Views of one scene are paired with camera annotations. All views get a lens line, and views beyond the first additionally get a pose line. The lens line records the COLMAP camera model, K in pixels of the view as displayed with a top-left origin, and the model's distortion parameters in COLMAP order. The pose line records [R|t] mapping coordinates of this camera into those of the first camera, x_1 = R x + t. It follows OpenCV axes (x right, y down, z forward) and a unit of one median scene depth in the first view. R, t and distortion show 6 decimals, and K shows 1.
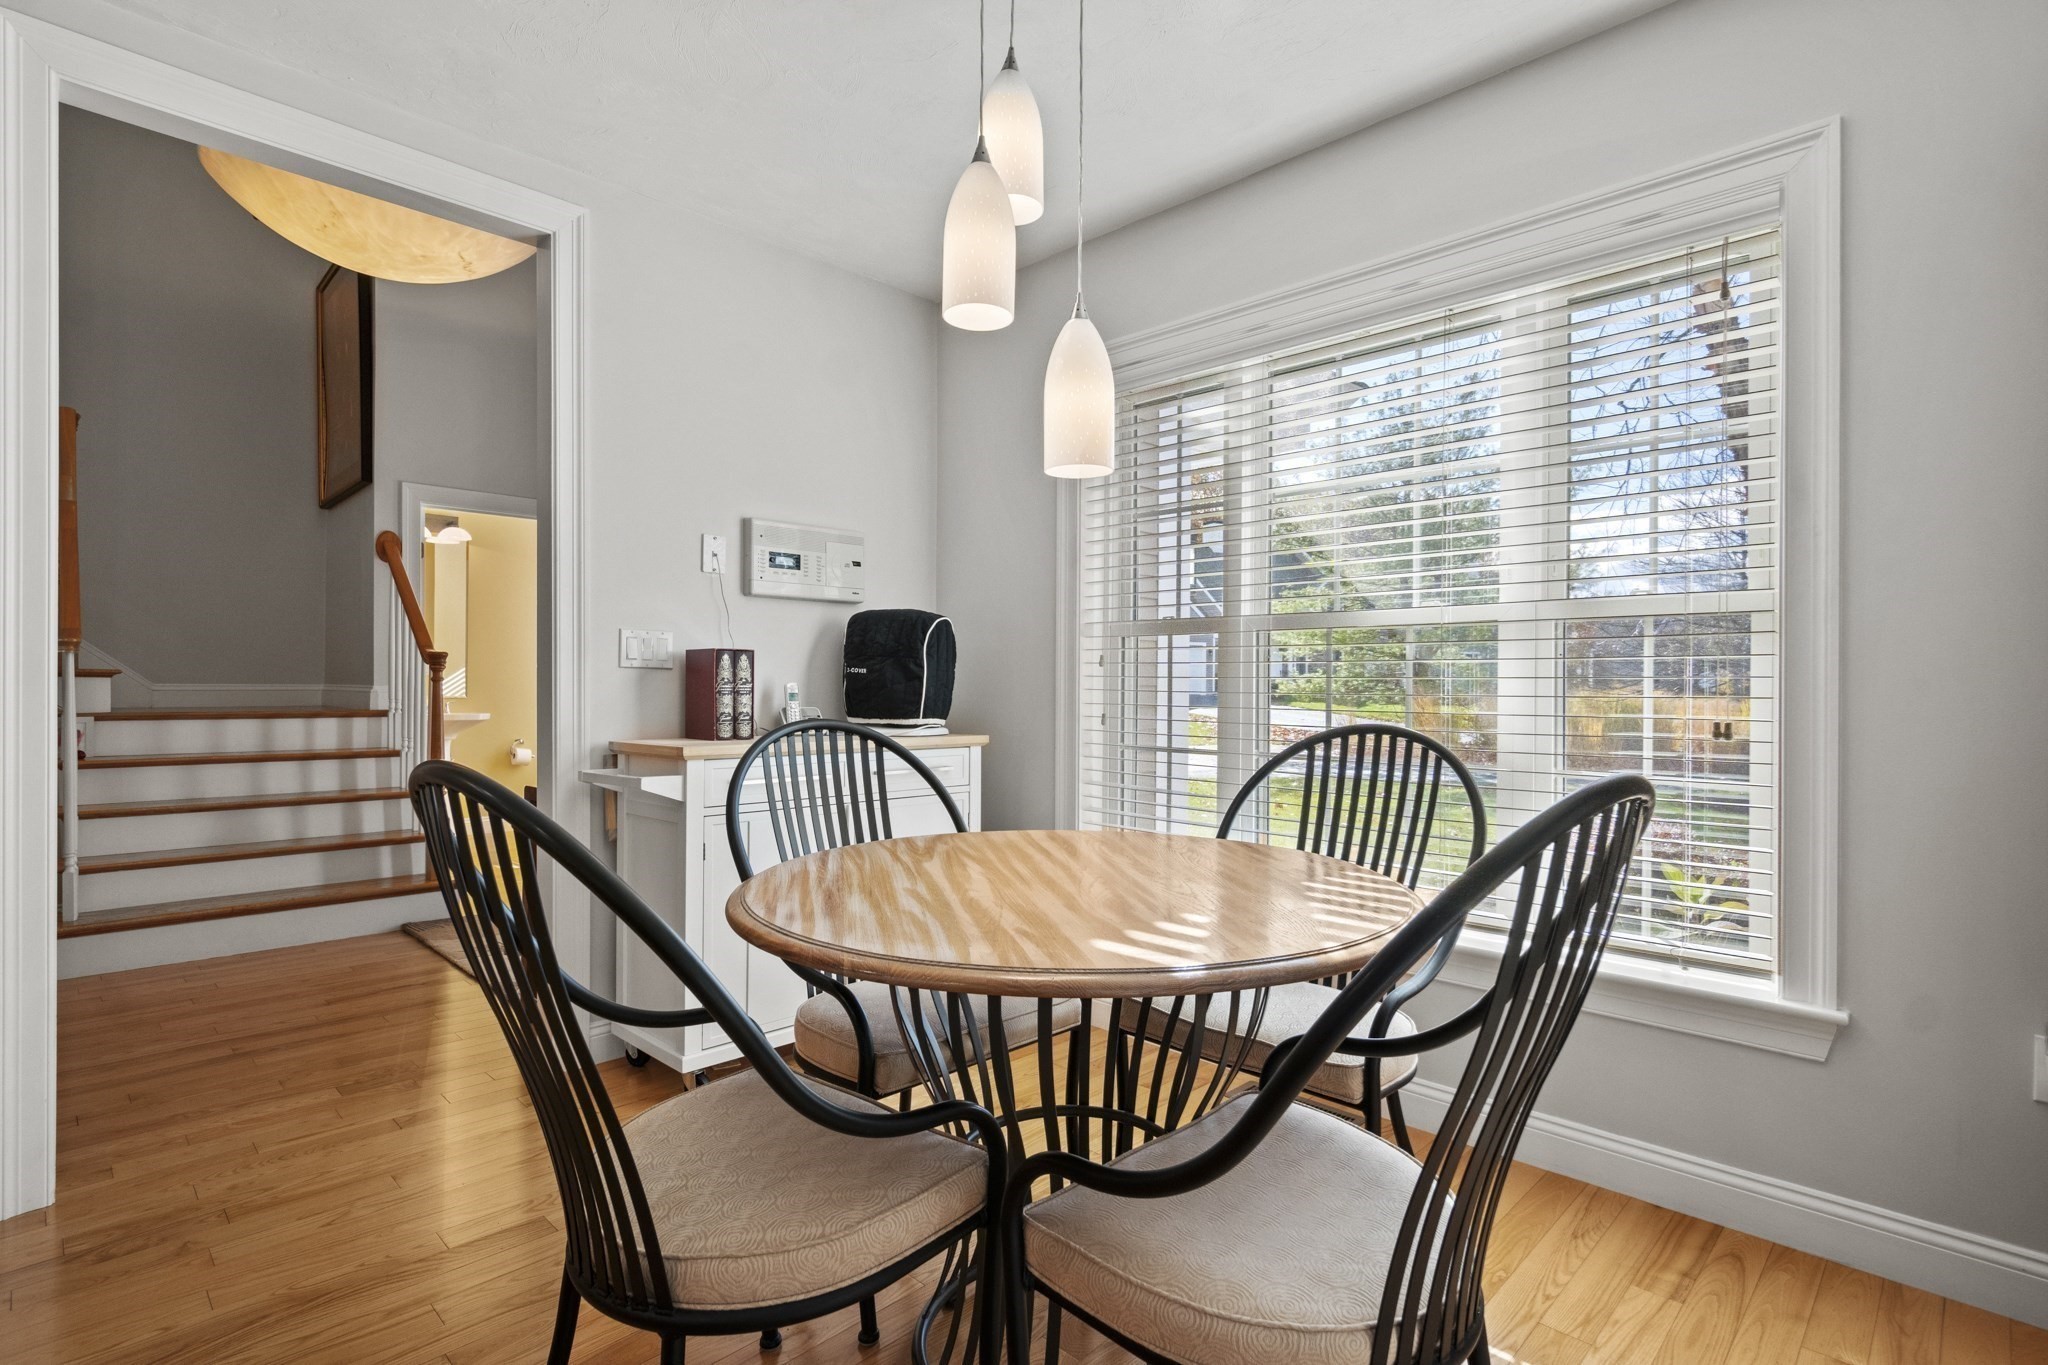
lens RADIAL K [[995.3, 0, 1022.7], [0, 995.3, 684.1], [0, 0, 1]] dist [0.001299, -0.001486]
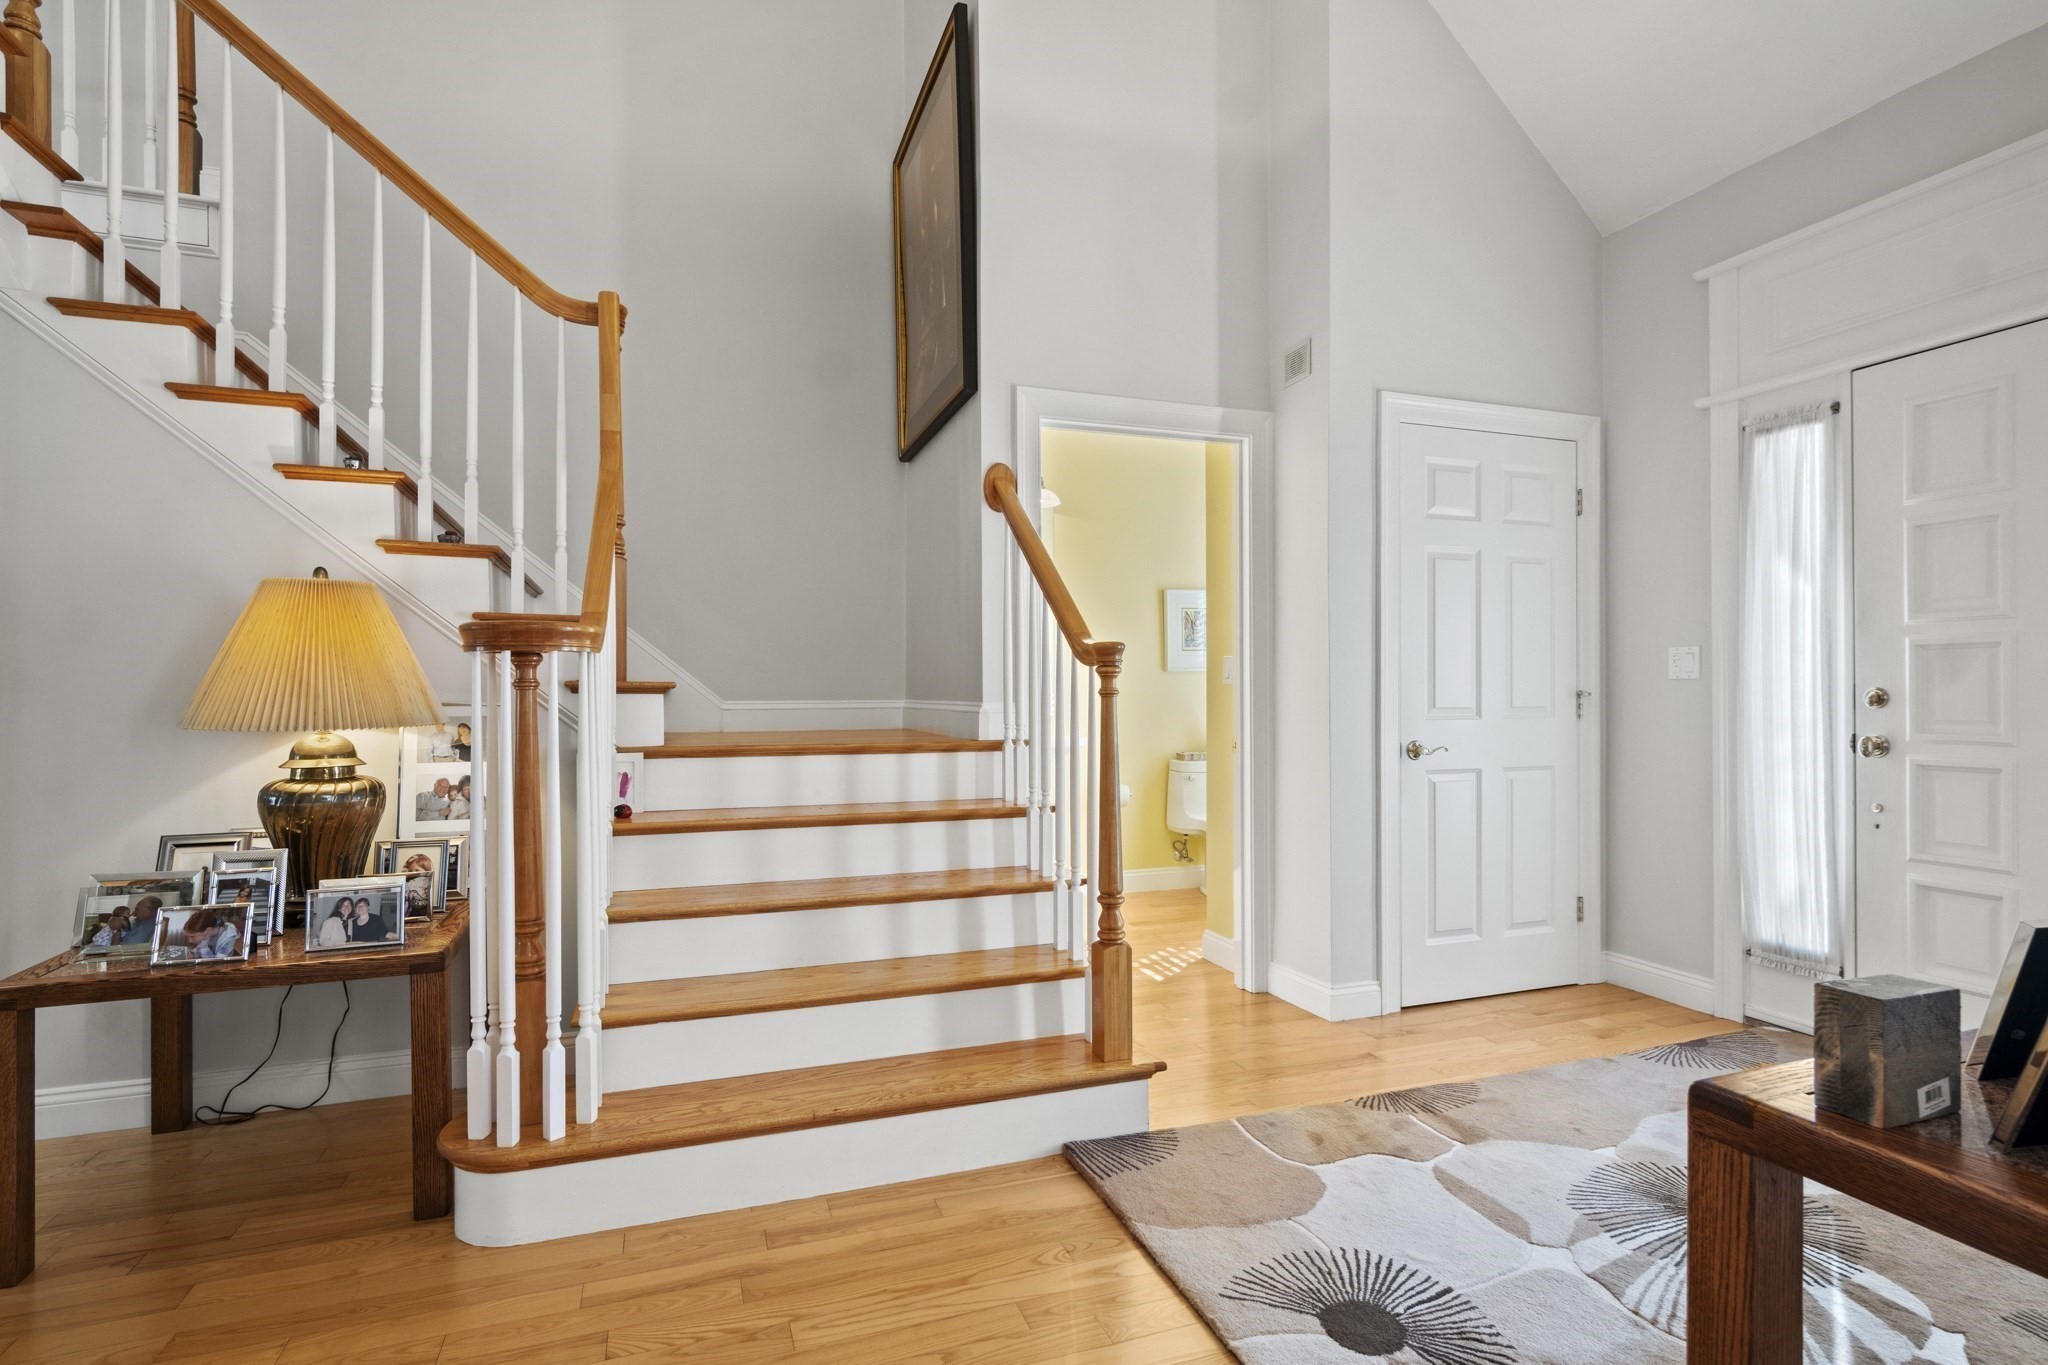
lens RADIAL K [[995.3, 0, 1027.1], [0, 995.3, 689.1], [0, 0, 1]] dist [0.001299, -0.001486]
pose [[0.901046, -0.010414, -0.433599, -0.359188], [0.007737, 0.999939, -0.007937, -0.002251], [0.433655, 0.003797, 0.901071, 0.446568]]
